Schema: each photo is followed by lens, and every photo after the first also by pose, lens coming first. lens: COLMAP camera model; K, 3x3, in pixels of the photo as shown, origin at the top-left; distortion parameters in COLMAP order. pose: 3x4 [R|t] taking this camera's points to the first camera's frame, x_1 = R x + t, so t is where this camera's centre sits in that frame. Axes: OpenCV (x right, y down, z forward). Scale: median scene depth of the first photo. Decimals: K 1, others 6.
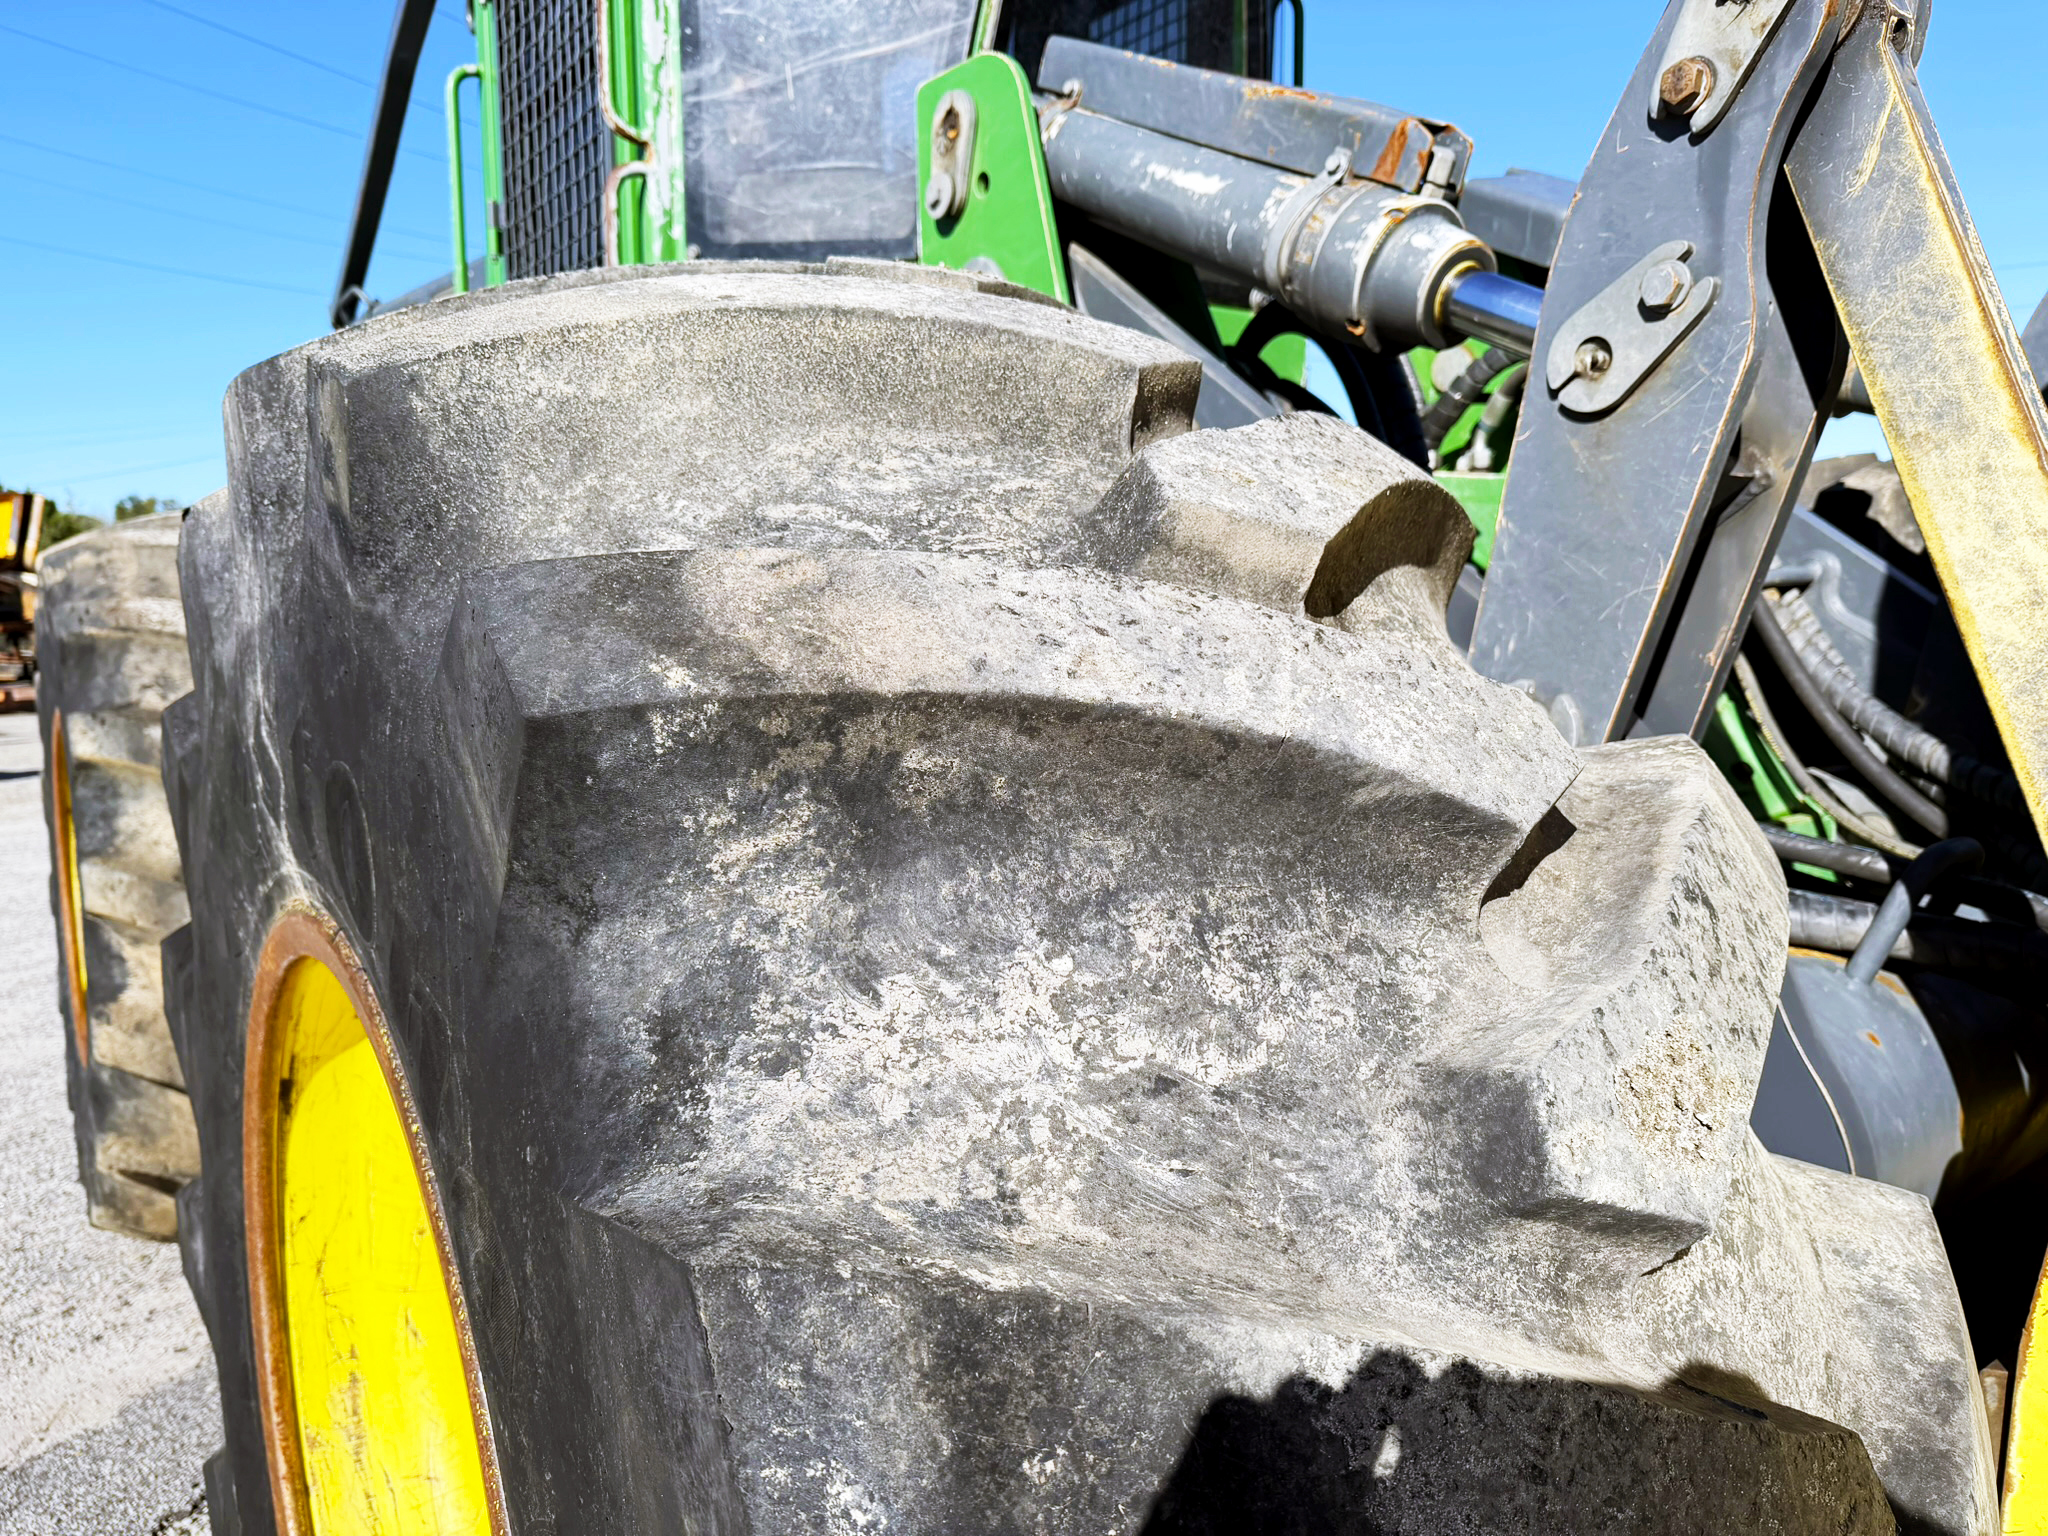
lens RADIAL K [[1395.9, 0, 1031.7], [0, 1395.9, 772.7], [0, 0, 1]] dist [0.208059, -0.272329]
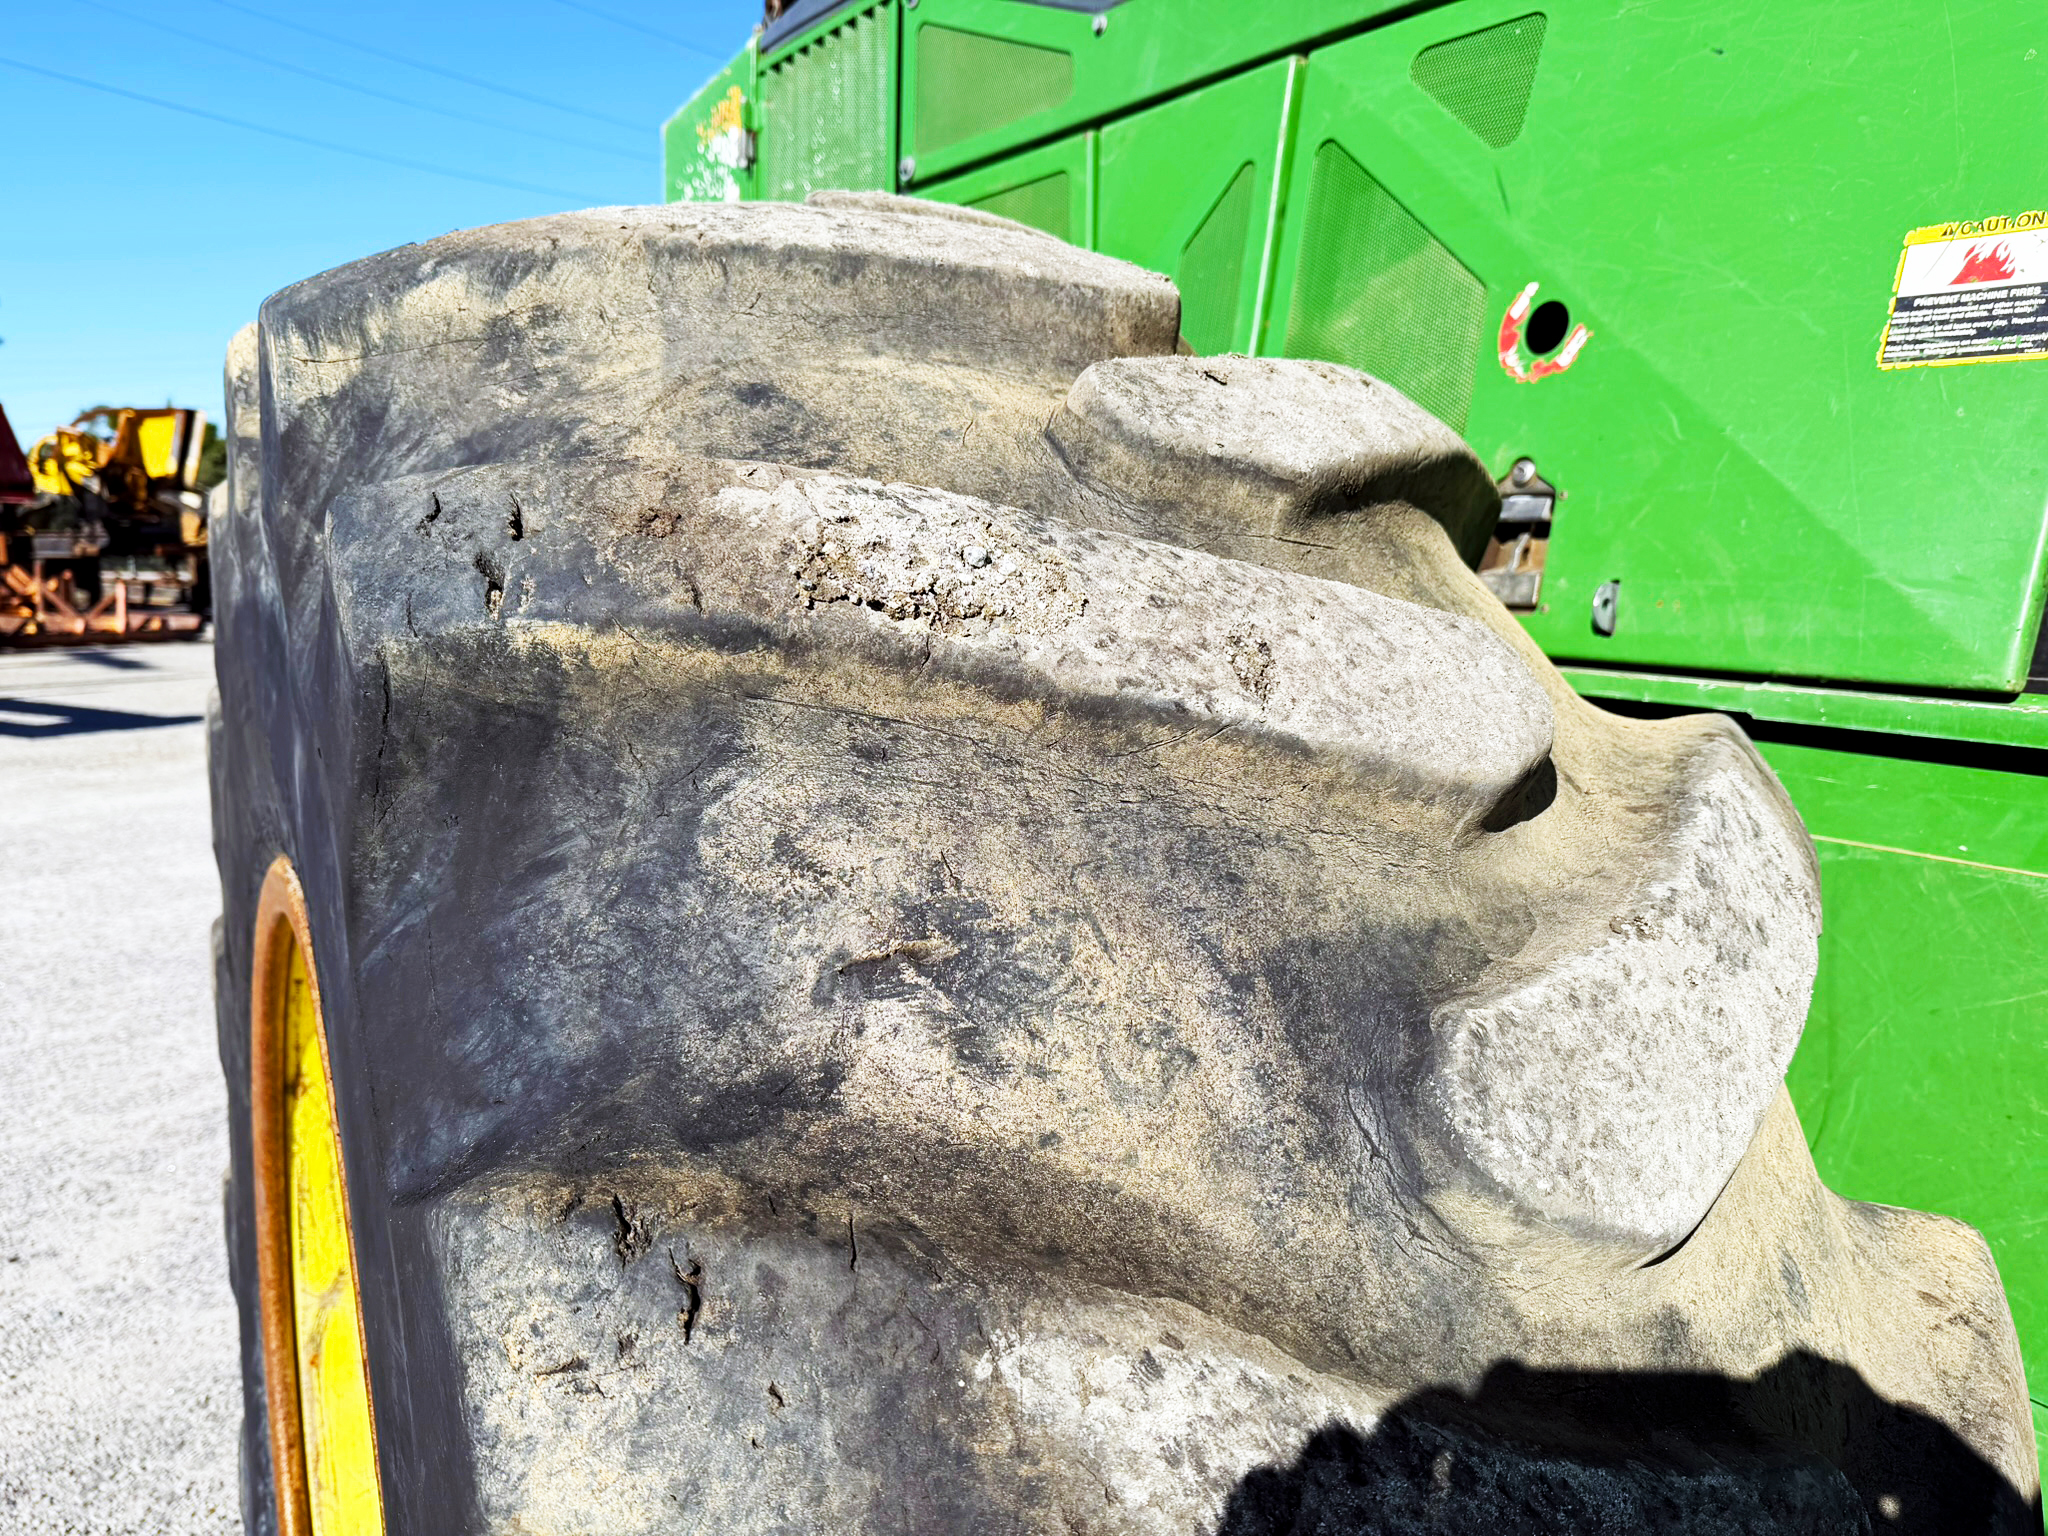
lens RADIAL K [[1430.4, 0, 1024.0], [0, 1430.4, 768.0], [0, 0, 1]] dist [0.081213, -0.124355]
pose [[0.995760, 0.045828, -0.079759, -2.201406], [-0.043545, 0.998597, 0.030131, -0.342098], [0.081028, -0.026530, 0.996359, 3.168771]]
